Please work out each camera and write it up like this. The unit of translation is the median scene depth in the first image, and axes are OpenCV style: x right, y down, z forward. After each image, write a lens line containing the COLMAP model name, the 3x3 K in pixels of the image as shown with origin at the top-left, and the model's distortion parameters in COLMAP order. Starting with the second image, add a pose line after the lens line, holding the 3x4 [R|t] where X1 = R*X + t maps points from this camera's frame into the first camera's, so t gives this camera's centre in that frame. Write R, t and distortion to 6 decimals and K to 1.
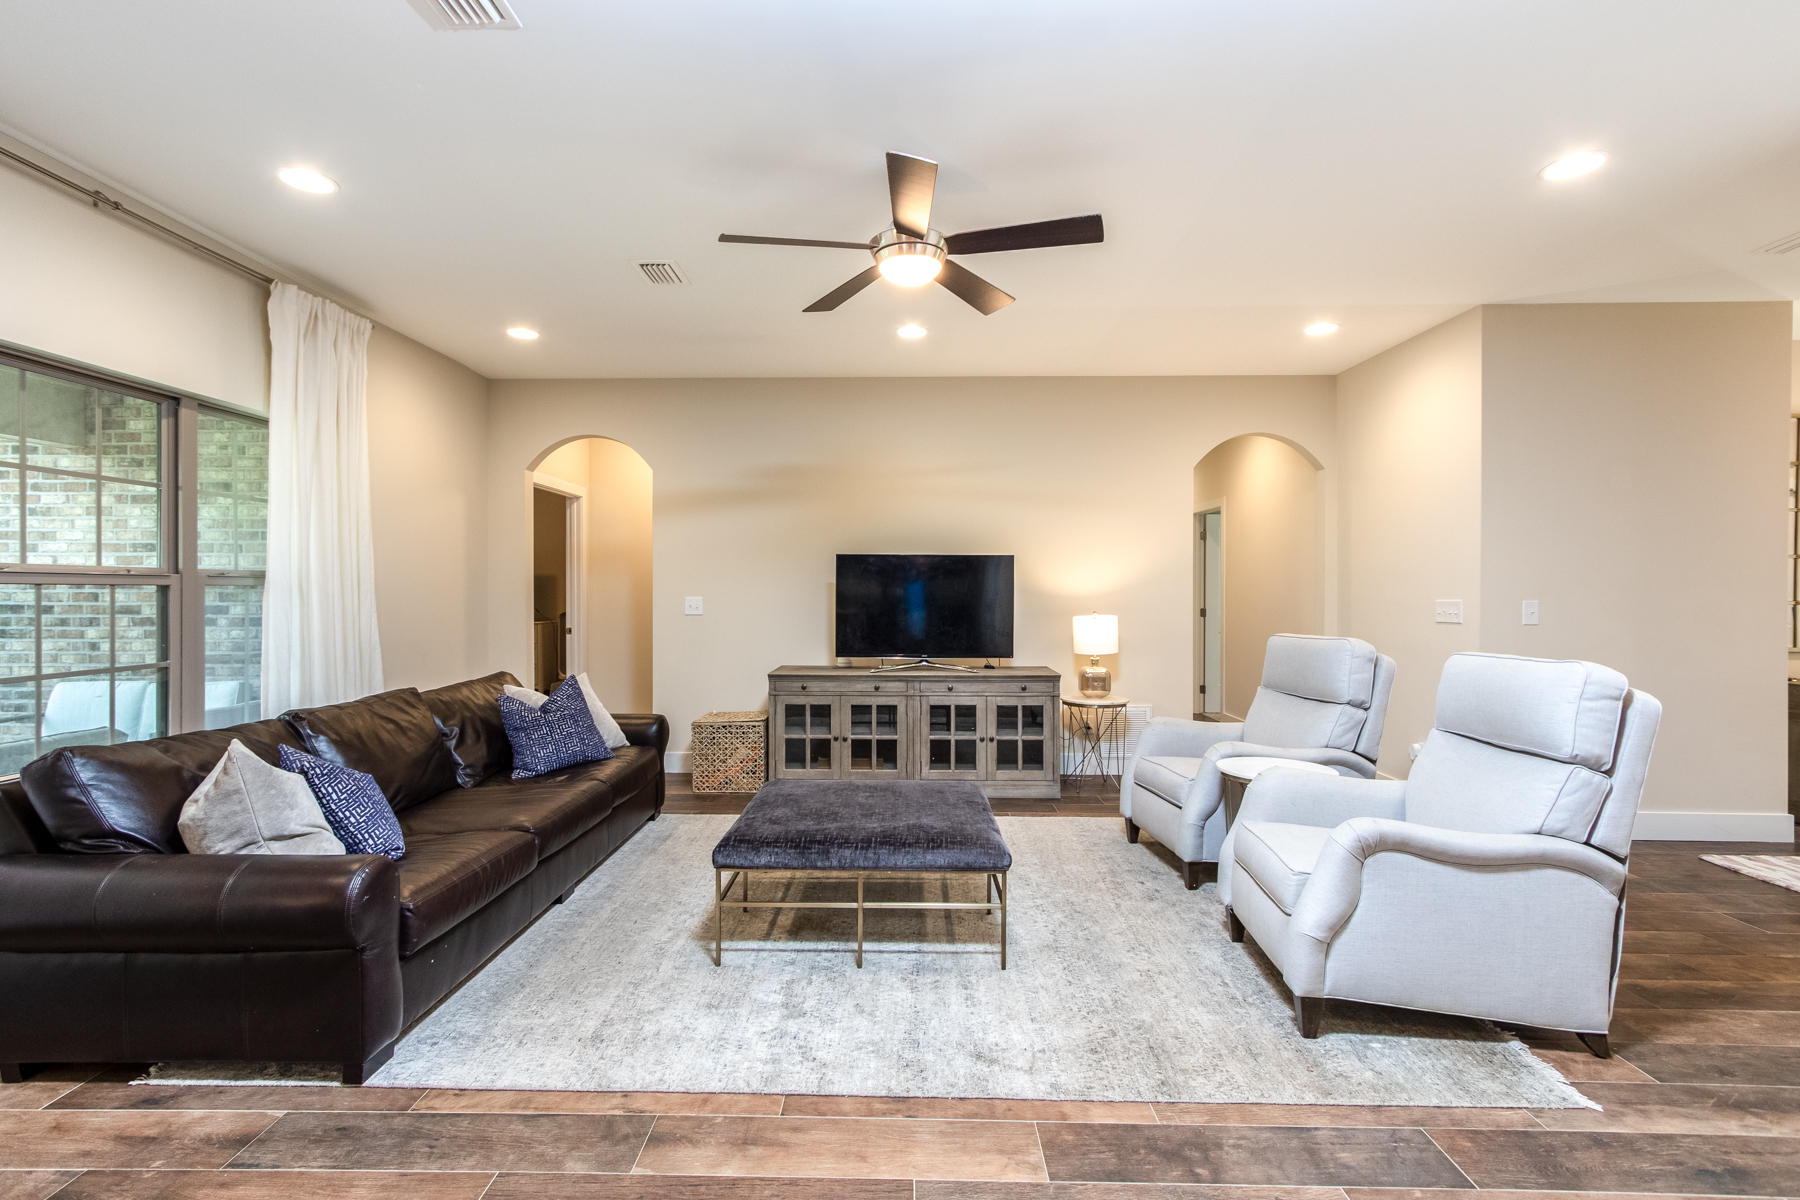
lens RADIAL K [[846.0, 0, 901.7], [0, 846.0, 605.1], [0, 0, 1]] dist [0.005858, -0.000304]
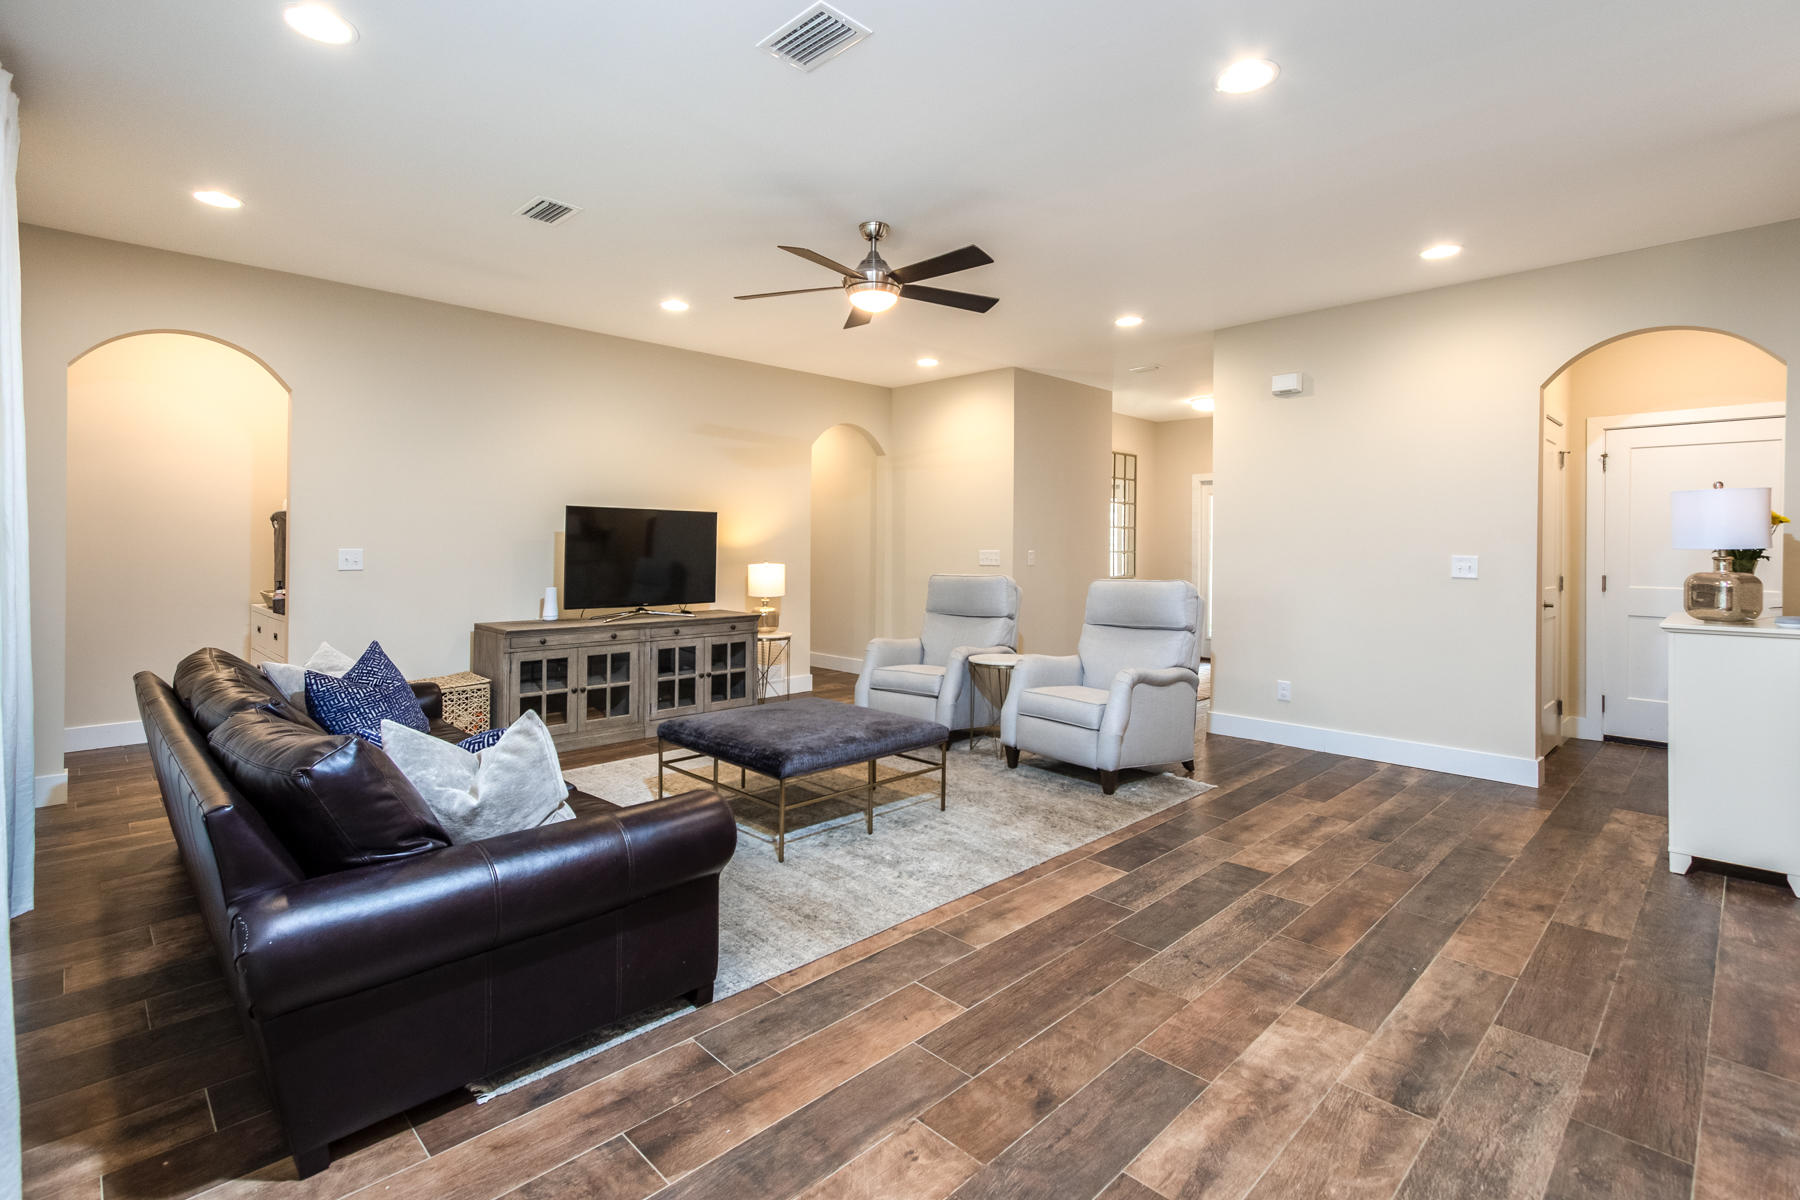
lens RADIAL K [[846.0, 0, 910.9], [0, 846.0, 545.0], [0, 0, 1]] dist [0.005858, -0.000304]
pose [[0.692201, 0.003374, 0.721697, -0.522349], [0.006217, 0.999924, -0.010637, -0.000427], [-0.721678, 0.011849, 0.692128, 0.028681]]
